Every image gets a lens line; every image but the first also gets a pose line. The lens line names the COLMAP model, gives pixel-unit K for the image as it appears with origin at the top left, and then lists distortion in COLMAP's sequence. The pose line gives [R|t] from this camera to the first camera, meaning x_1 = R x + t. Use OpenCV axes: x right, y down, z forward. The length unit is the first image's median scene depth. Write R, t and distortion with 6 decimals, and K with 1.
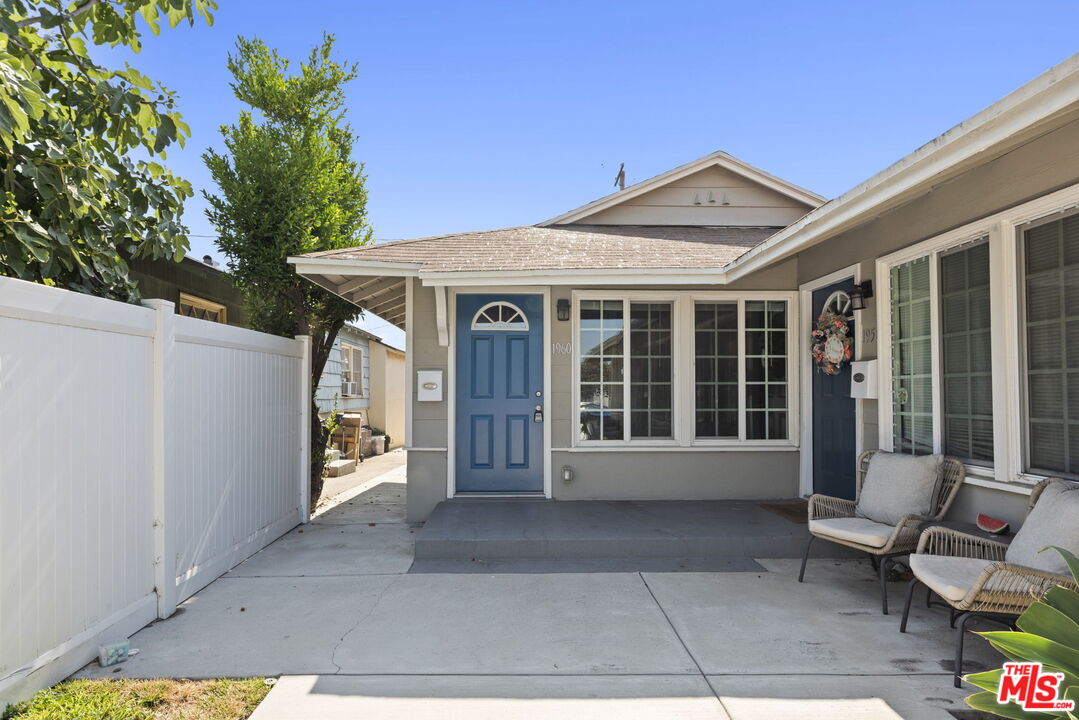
lens RADIAL K [[529.4, 0, 519.1], [0, 529.4, 379.3], [0, 0, 1]] dist [-0.001595, -0.001524]
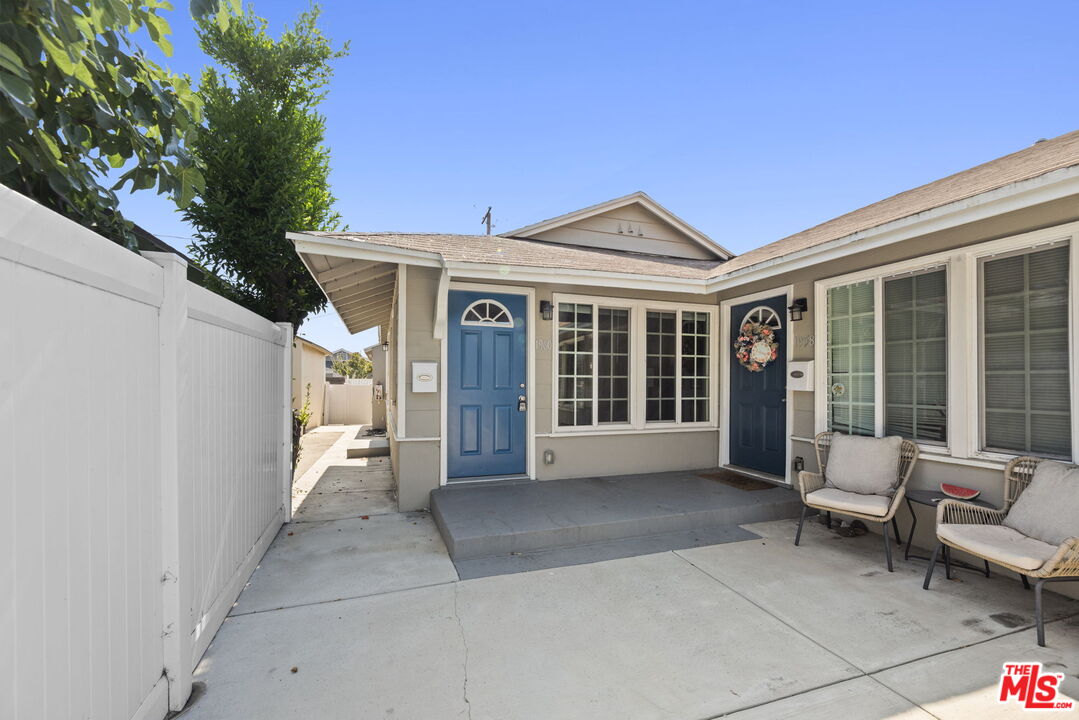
lens RADIAL K [[351.0, 0, 413.3], [0, 351.0, 375.2], [0, 0, 1]] dist [-0.000322, -0.000040]
pose [[0.959875, 0.007888, 0.280318, -0.404833], [-0.012394, 0.999821, 0.014306, -0.001485], [-0.280155, -0.017206, 0.959801, 0.378121]]
